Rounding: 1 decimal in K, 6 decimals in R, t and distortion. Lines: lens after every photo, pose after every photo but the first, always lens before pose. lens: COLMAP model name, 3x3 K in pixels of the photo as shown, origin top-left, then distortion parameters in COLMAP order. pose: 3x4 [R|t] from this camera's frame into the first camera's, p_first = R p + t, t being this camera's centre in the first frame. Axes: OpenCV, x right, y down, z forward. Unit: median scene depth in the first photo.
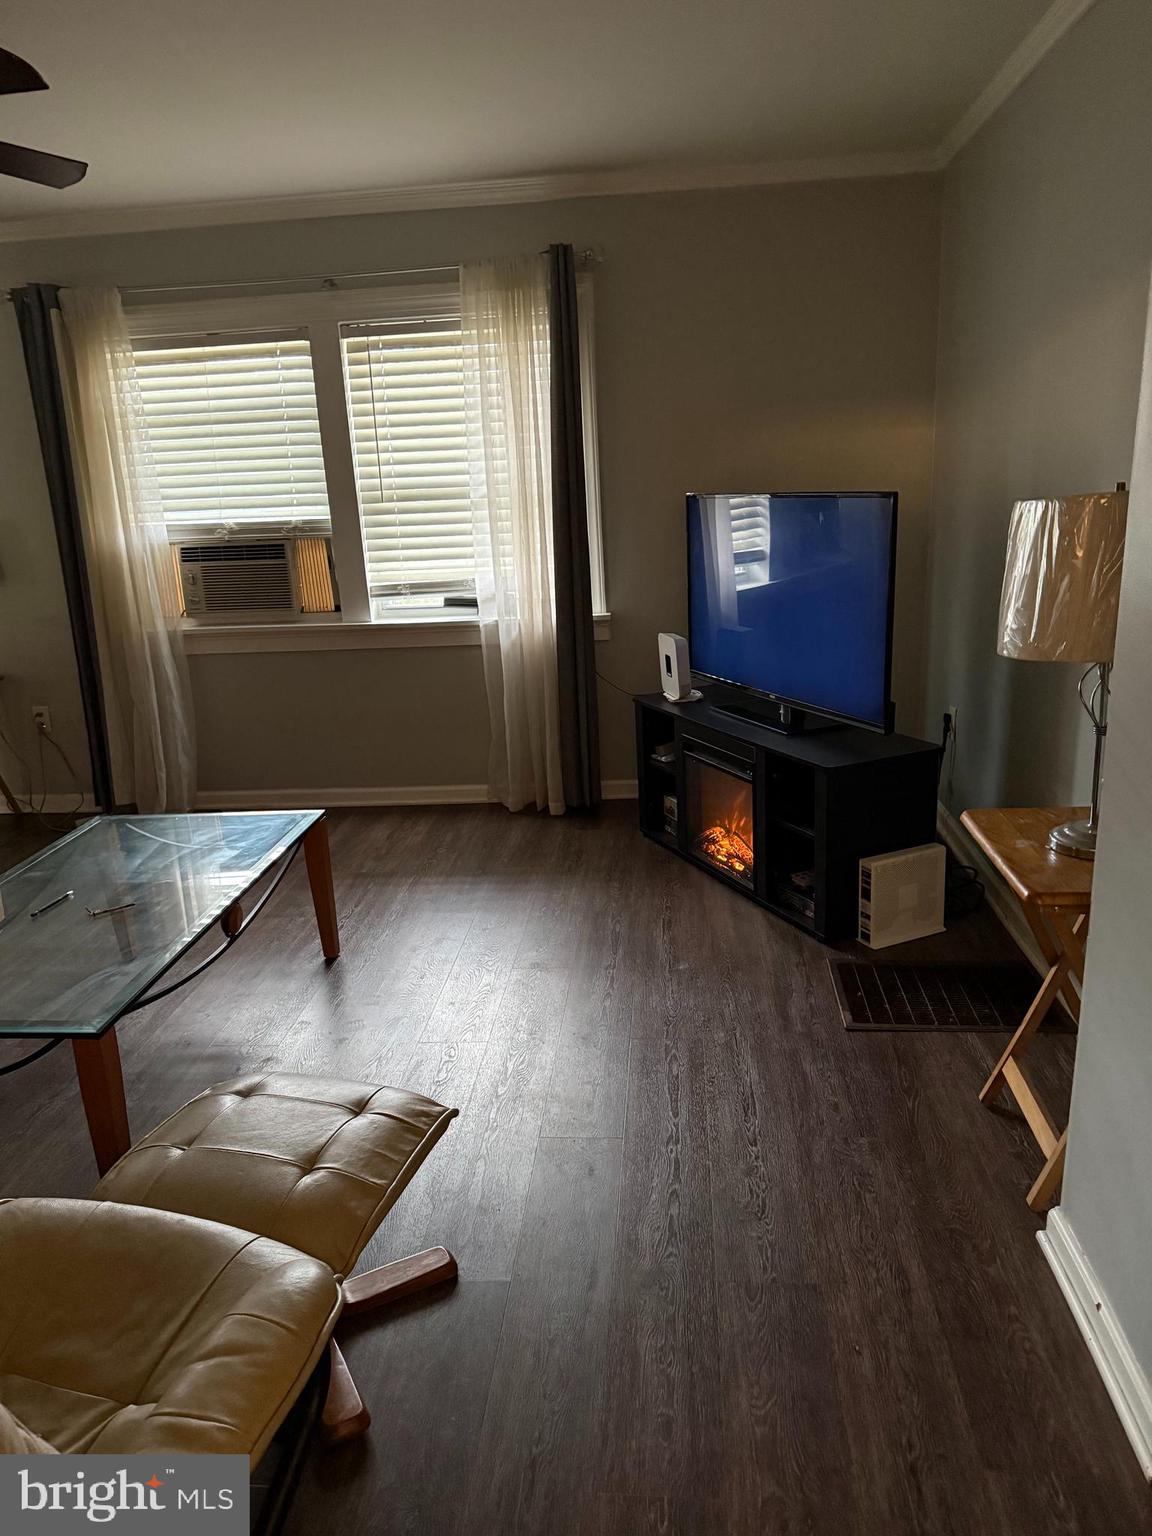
lens RADIAL K [[1070.3, 0, 568.8], [0, 1070.3, 778.0], [0, 0, 1]] dist [0.150255, -0.265253]
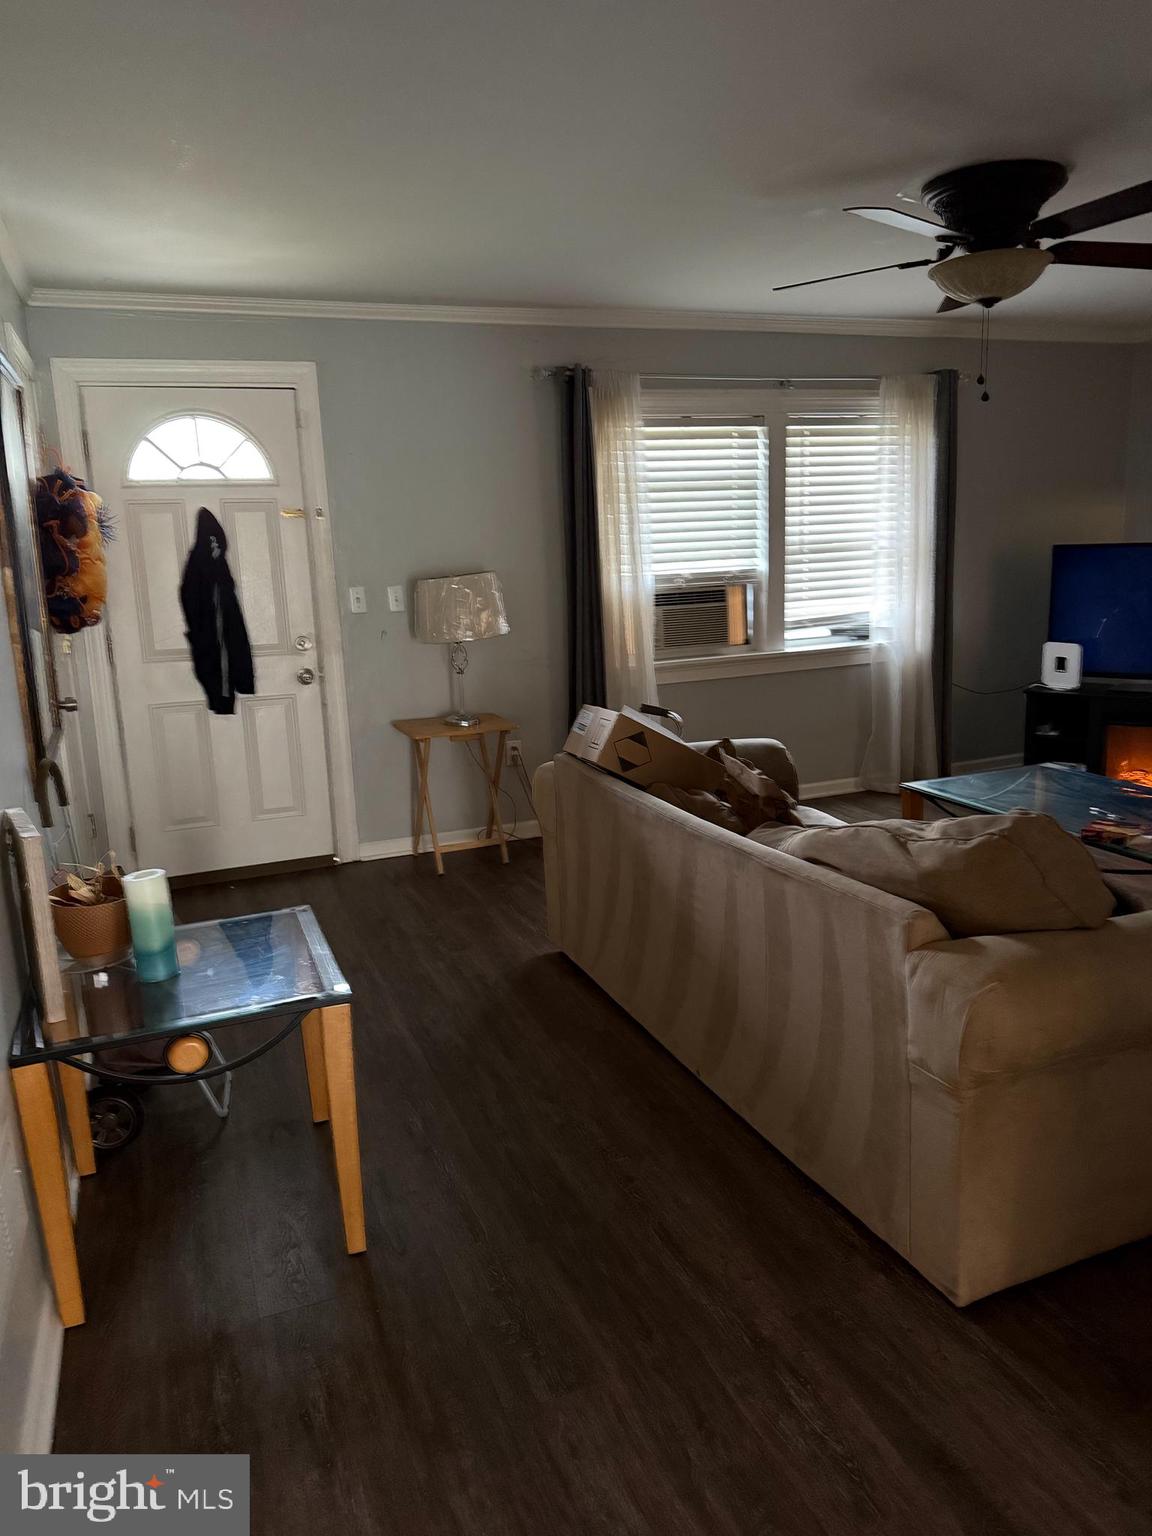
lens RADIAL K [[1062.2, 0, 576.0], [0, 1062.2, 768.0], [0, 0, 1]] dist [0.144665, -0.246978]
pose [[0.886392, -0.081890, 0.455635, -0.970947], [0.126910, 0.989508, -0.069049, 0.041675], [-0.445200, 0.119030, 0.887485, 0.044986]]
